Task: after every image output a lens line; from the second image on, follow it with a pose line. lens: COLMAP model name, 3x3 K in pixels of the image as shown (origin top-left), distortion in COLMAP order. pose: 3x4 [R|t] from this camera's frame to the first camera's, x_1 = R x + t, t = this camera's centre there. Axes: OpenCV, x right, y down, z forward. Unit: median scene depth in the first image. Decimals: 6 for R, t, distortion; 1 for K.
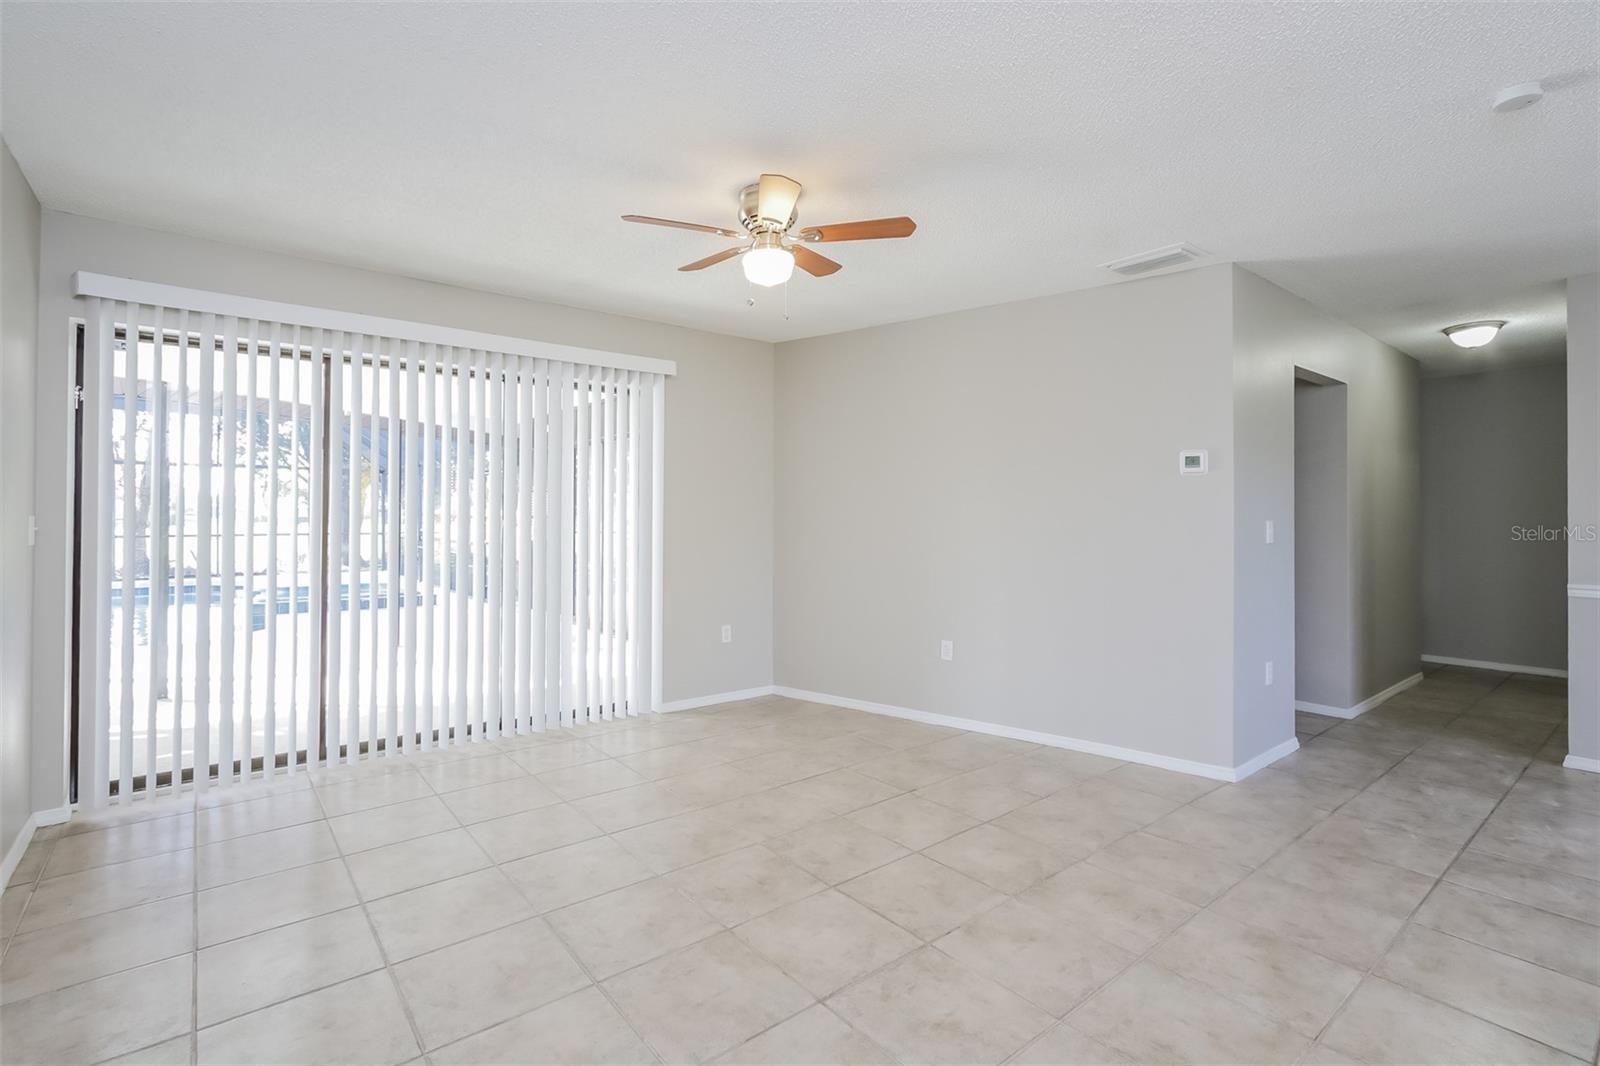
lens RADIAL K [[745.8, 0, 805.9], [0, 745.8, 523.7], [0, 0, 1]] dist [-0.000084, 0.000140]
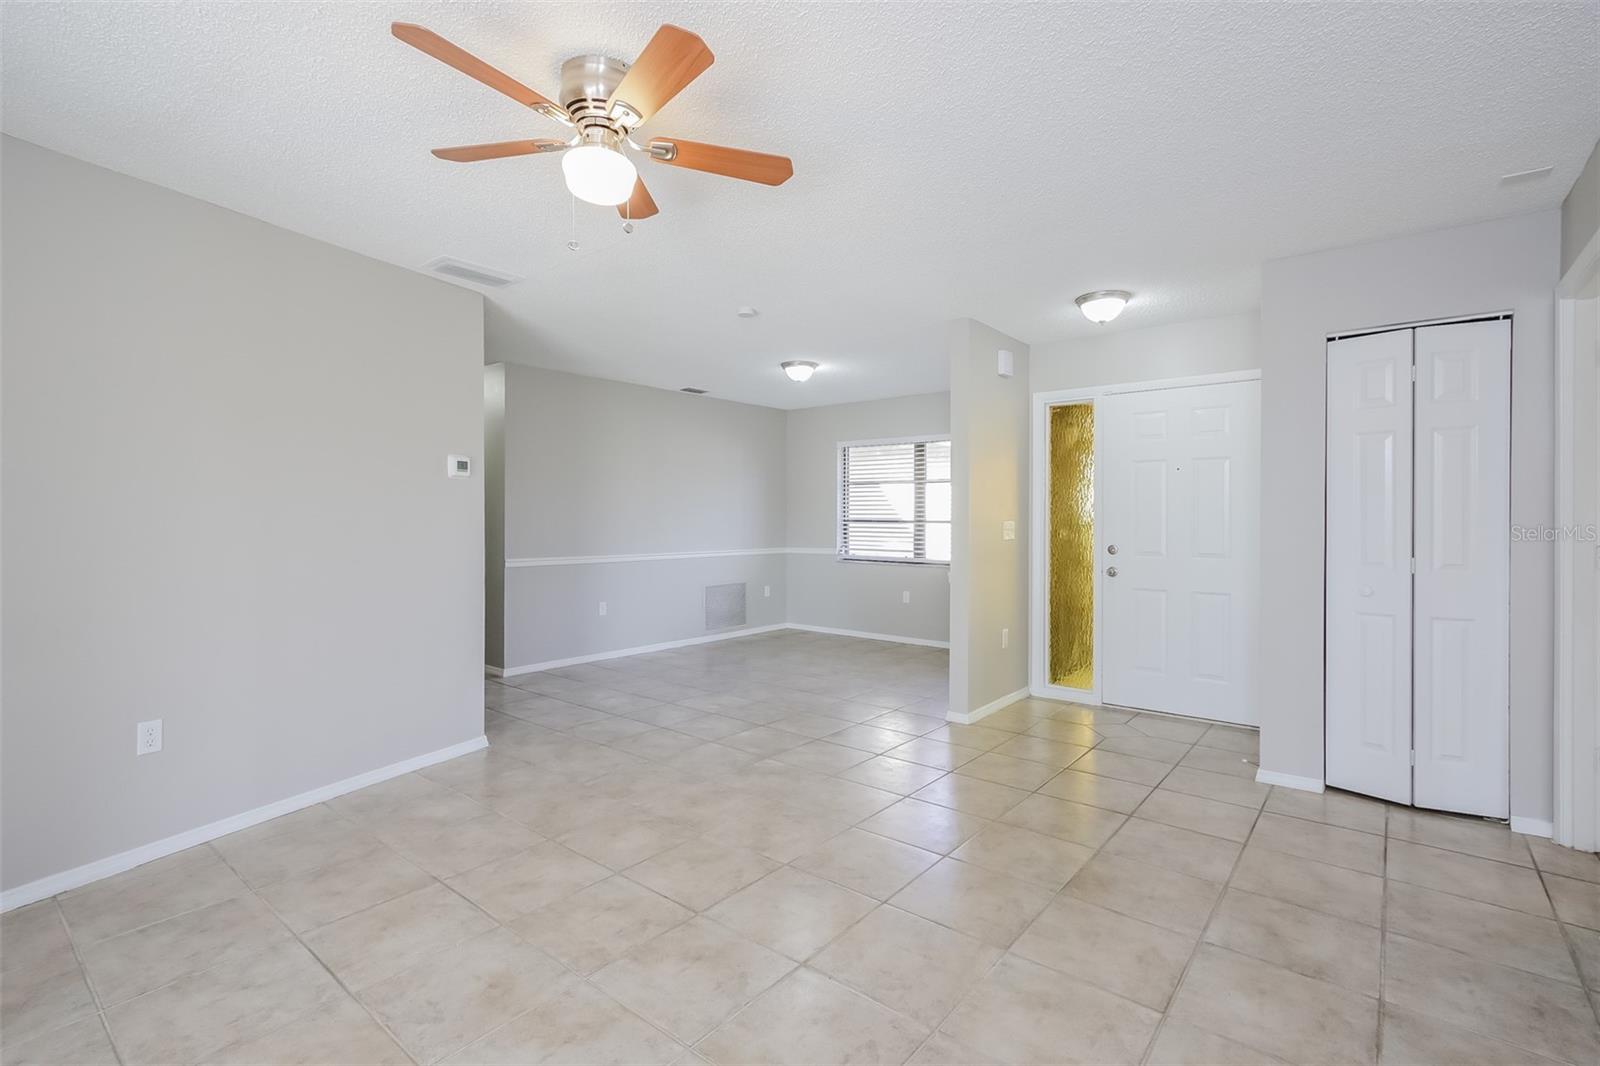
lens RADIAL K [[728.1, 0, 800.0], [0, 728.1, 533.0], [0, 0, 1]] dist [-0.000108, -0.000100]
pose [[-0.203530, -0.026380, 0.978713, -0.727645], [0.004234, 0.999604, 0.027823, -0.016495], [-0.979060, 0.009807, -0.203338, 0.873474]]
